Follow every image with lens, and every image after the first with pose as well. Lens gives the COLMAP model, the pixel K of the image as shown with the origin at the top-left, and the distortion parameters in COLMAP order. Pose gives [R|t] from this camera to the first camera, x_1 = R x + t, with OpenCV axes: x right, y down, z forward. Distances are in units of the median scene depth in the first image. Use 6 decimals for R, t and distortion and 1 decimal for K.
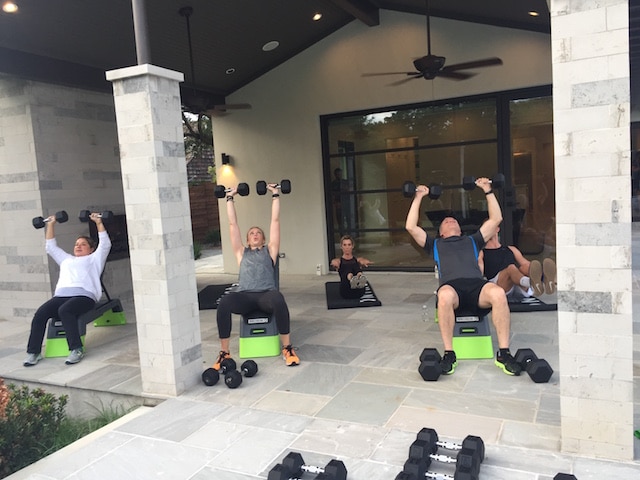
lens RADIAL K [[543.7, 0, 320.0], [0, 543.7, 240.0], [0, 0, 1]] dist [0.090453, -0.119336]
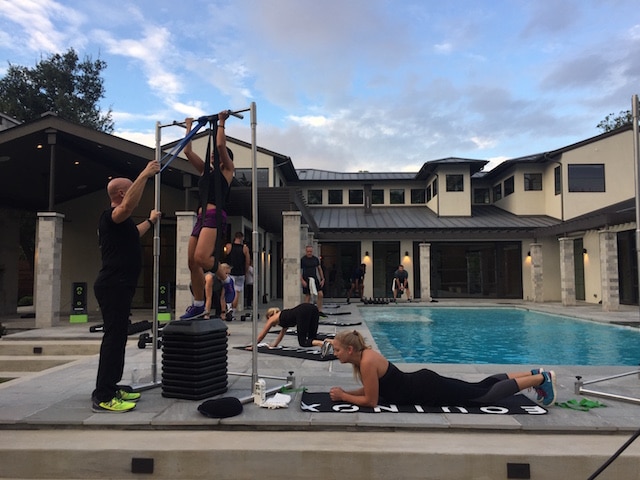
lens RADIAL K [[543.7, 0, 320.0], [0, 543.7, 240.0], [0, 0, 1]] dist [0.090453, -0.119336]
pose [[0.914932, 0.086657, 0.394195, -0.152960], [-0.019214, 0.984923, -0.171922, 0.302484], [-0.403150, 0.149722, 0.902803, -2.161986]]
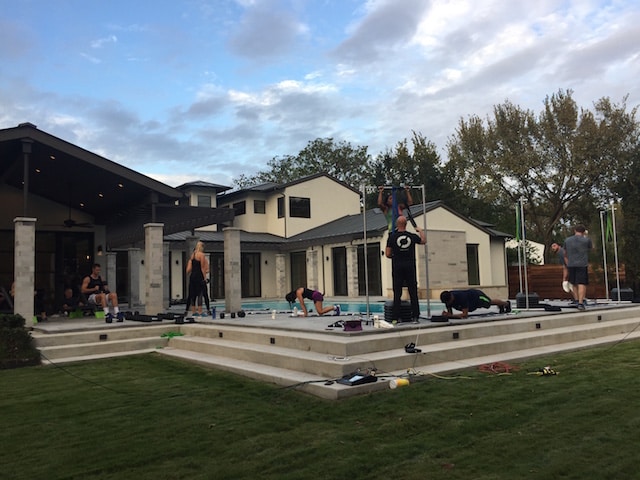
lens RADIAL K [[543.7, 0, 320.0], [0, 543.7, 240.0], [0, 0, 1]] dist [0.090453, -0.119336]
pose [[0.454411, 0.117710, 0.882981, -2.237467], [0.081318, 0.981611, -0.172707, 0.466595], [-0.887073, 0.150283, 0.436483, -1.752244]]
